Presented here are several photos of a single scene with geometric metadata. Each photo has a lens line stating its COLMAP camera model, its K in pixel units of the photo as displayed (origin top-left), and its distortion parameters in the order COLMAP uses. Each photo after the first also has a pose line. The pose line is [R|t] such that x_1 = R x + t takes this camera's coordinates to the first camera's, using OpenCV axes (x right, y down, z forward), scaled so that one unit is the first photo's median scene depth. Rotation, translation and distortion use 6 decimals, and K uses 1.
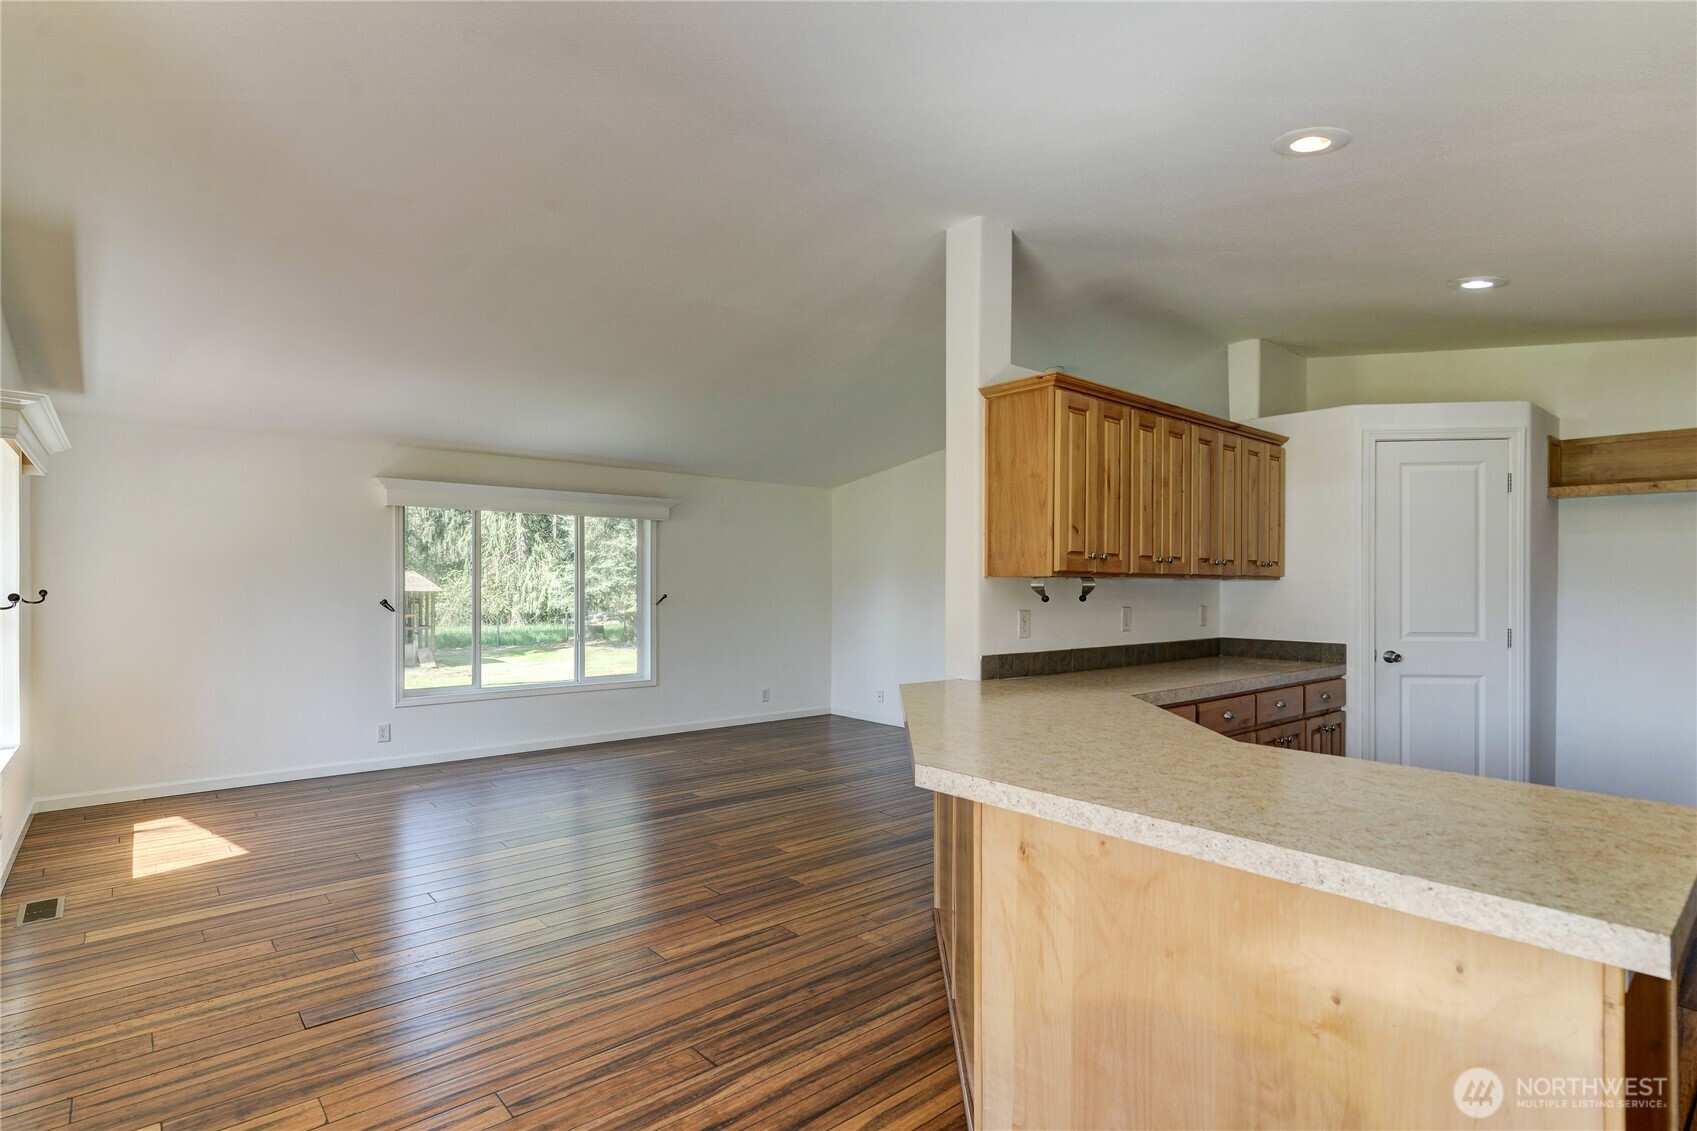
lens RADIAL K [[831.9, 0, 790.8], [0, 831.9, 586.3], [0, 0, 1]] dist [-0.013260, 0.005588]
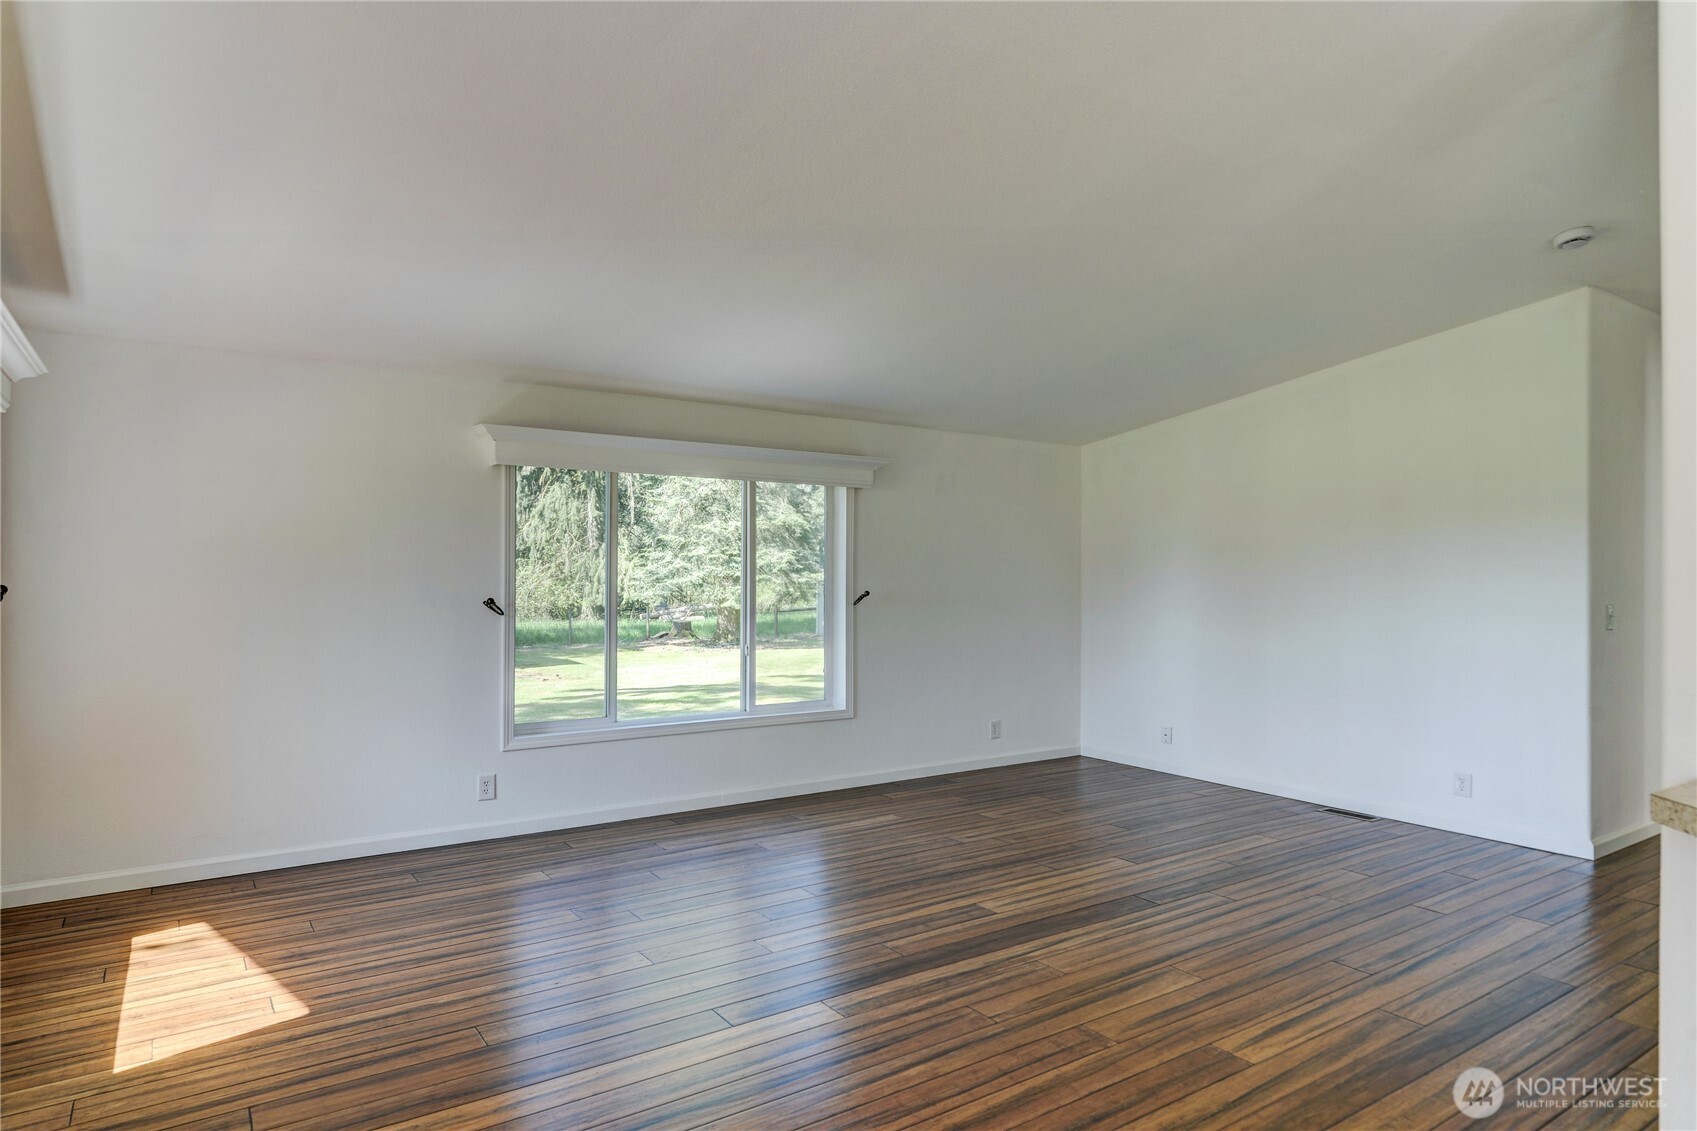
lens RADIAL K [[926.1, 0, 834.3], [0, 926.1, 567.7], [0, 0, 1]] dist [0.000307, -0.002348]
pose [[0.998551, 0.000304, -0.053820, -0.236734], [-0.000822, 0.999954, -0.009596, -0.003832], [0.053814, 0.009626, 0.998505, 0.349549]]
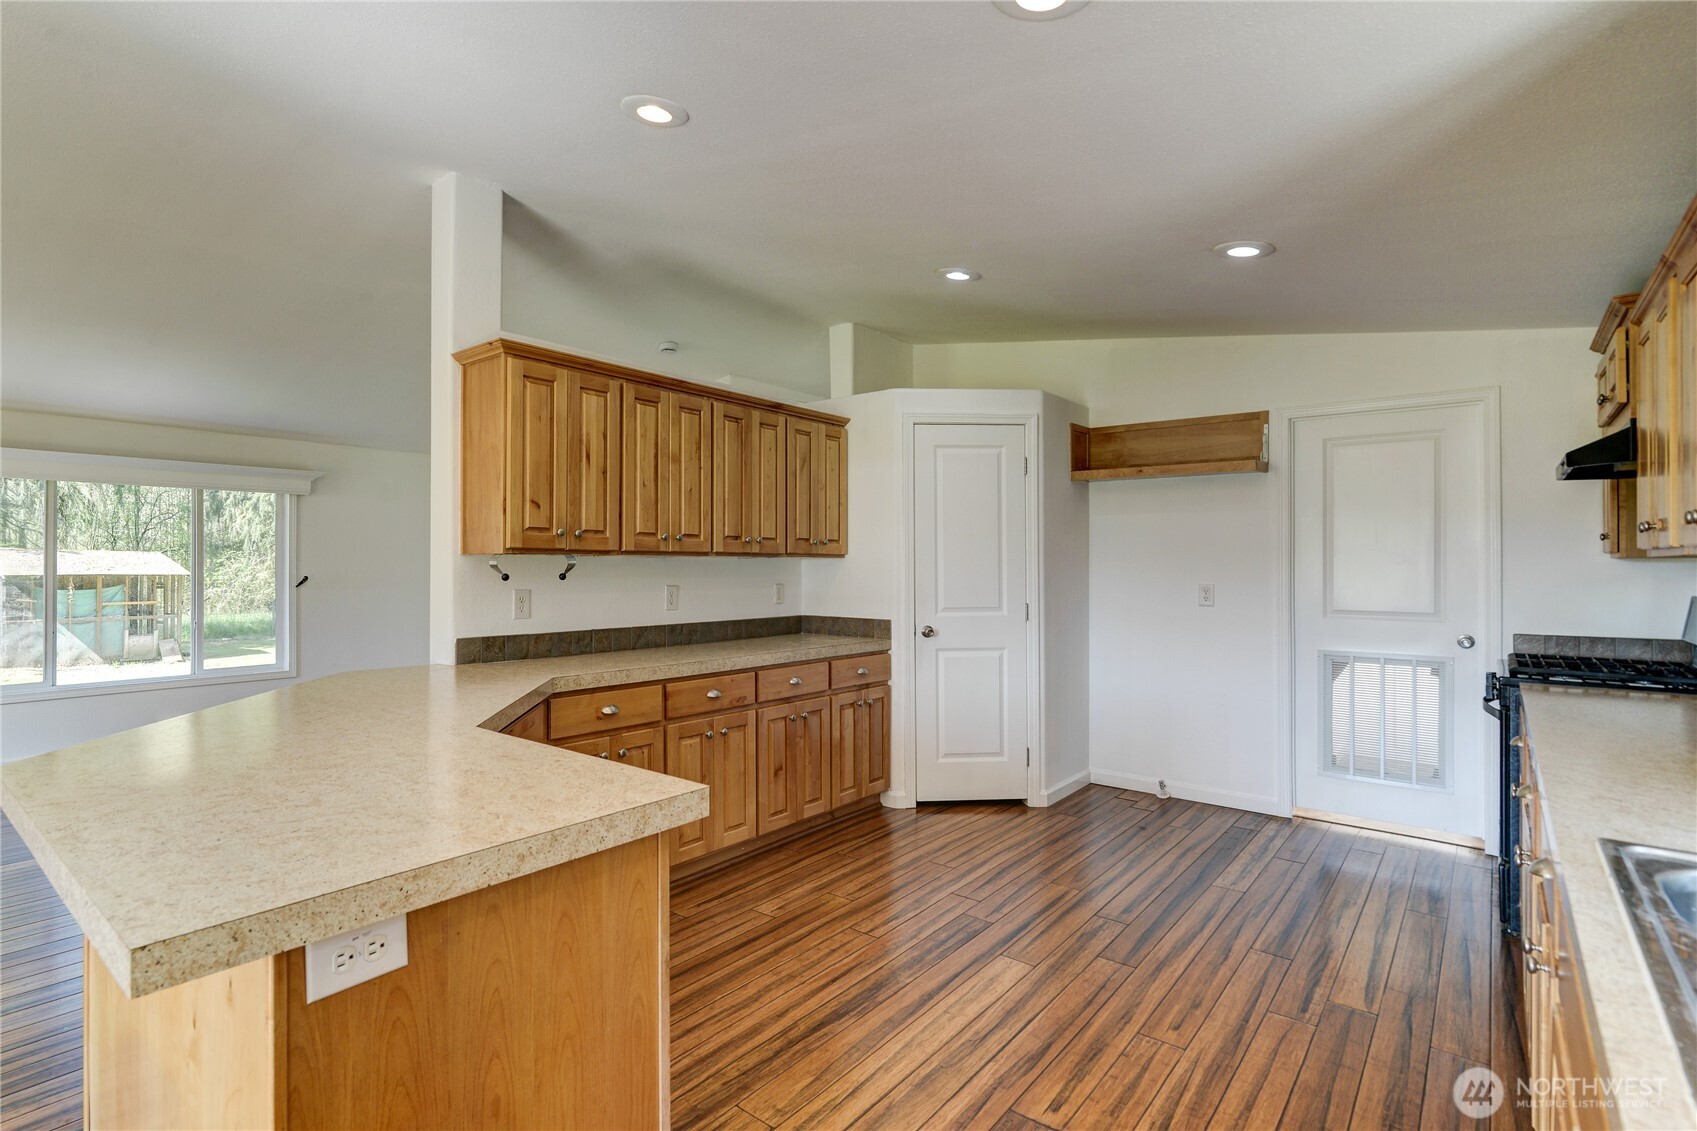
lens RADIAL K [[831.9, 0, 833.7], [0, 831.9, 567.9], [0, 0, 1]] dist [-0.013260, 0.005588]
pose [[0.978850, -0.004747, 0.204524, 0.394229], [0.004556, 0.999989, 0.001405, 0.003804], [-0.204528, -0.000443, 0.978861, -0.005112]]
